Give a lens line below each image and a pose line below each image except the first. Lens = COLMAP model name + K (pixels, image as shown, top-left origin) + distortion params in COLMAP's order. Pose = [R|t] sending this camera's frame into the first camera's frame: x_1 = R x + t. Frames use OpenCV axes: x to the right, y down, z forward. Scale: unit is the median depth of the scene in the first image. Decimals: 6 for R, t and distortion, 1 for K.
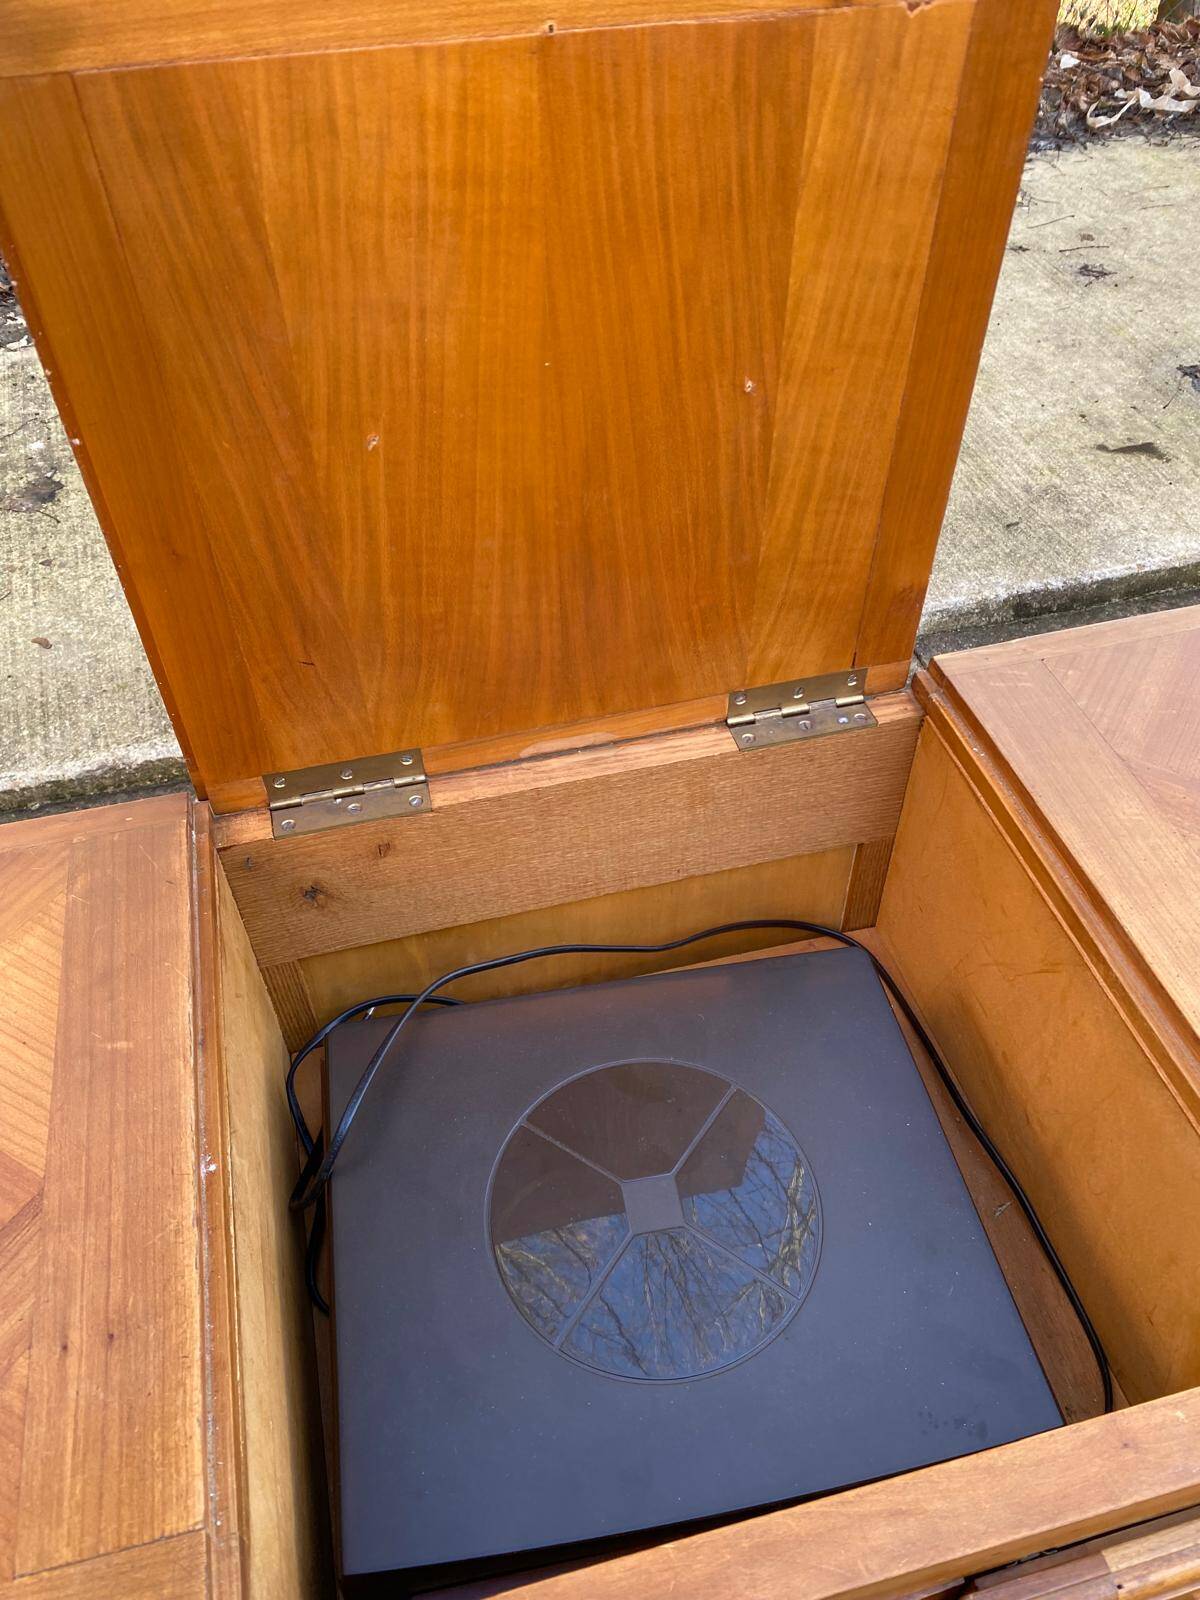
lens RADIAL K [[1220.5, 0, 602.6], [0, 1220.5, 812.6], [0, 0, 1]] dist [0.022776, -0.027394]
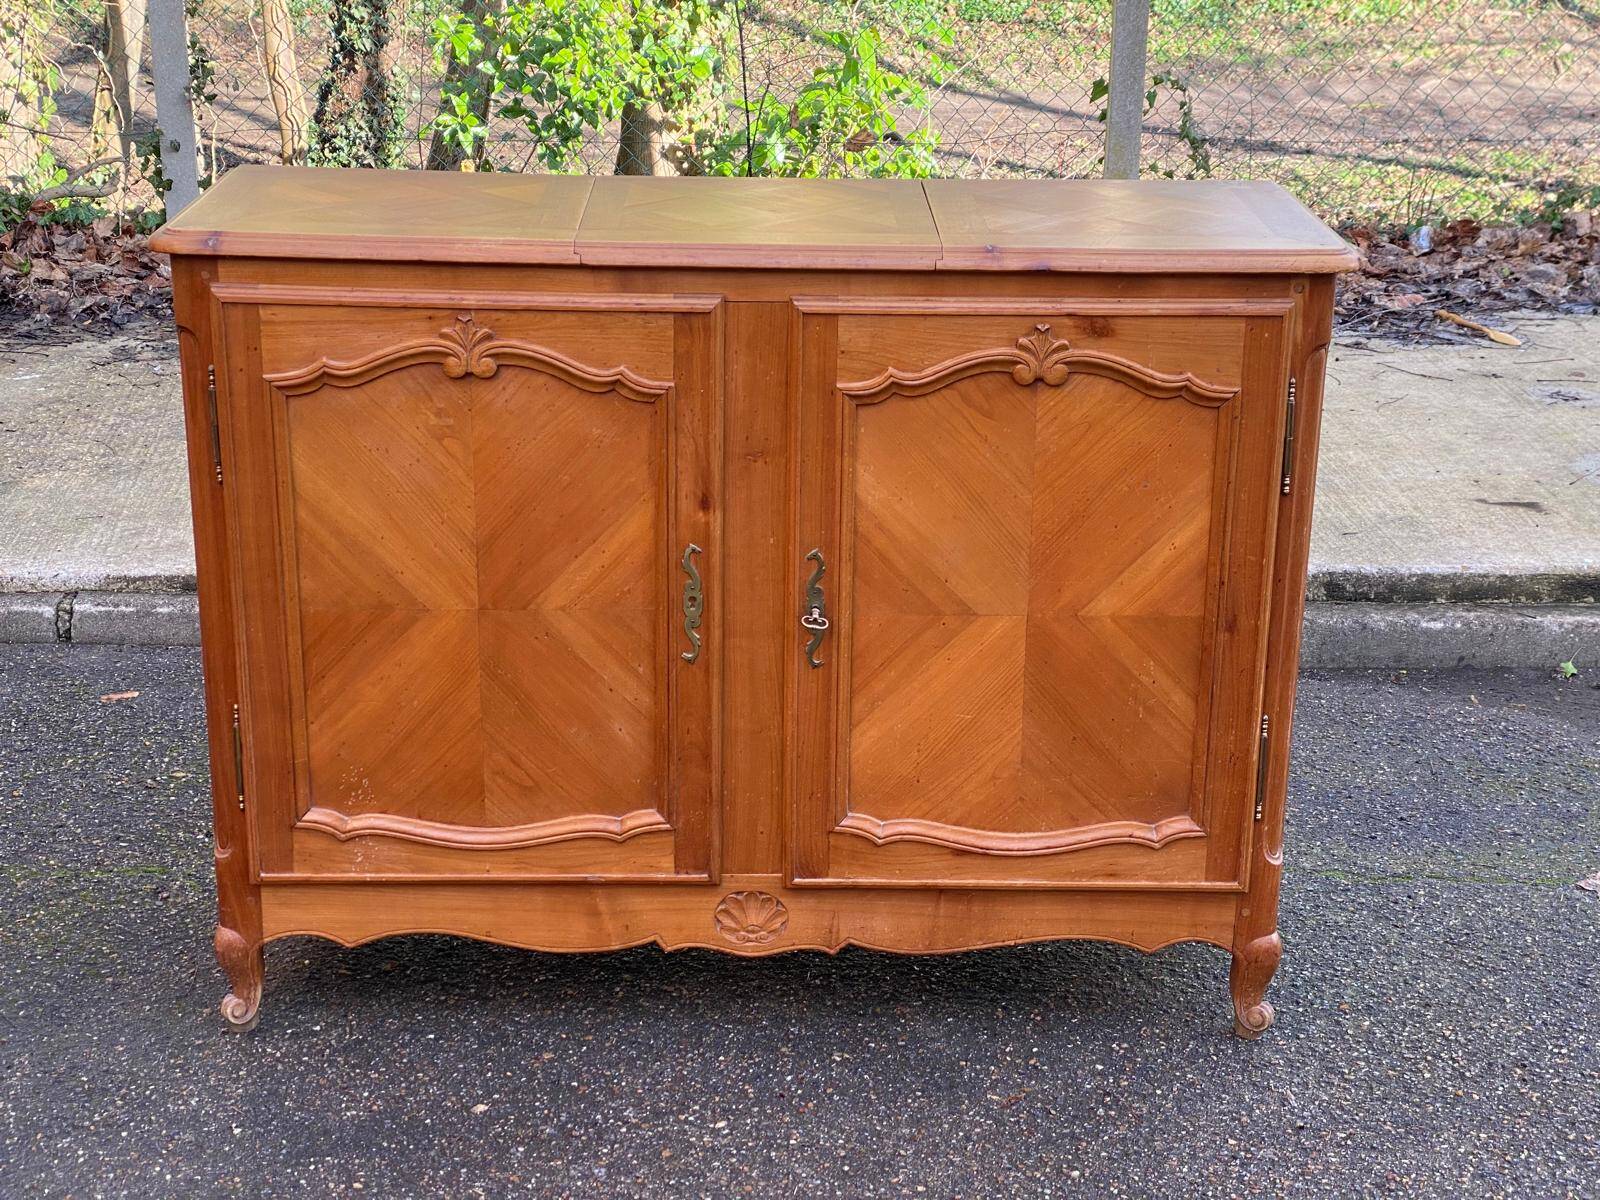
lens RADIAL K [[2382.2, 0, 793.4], [0, 2382.2, 580.4], [0, 0, 1]] dist [0.129845, 0.000000]
pose [[0.972265, 0.107473, -0.207728, 0.316700], [-0.189899, 0.881212, -0.432902, 0.758366], [0.136527, 0.460342, 0.877180, -0.783769]]
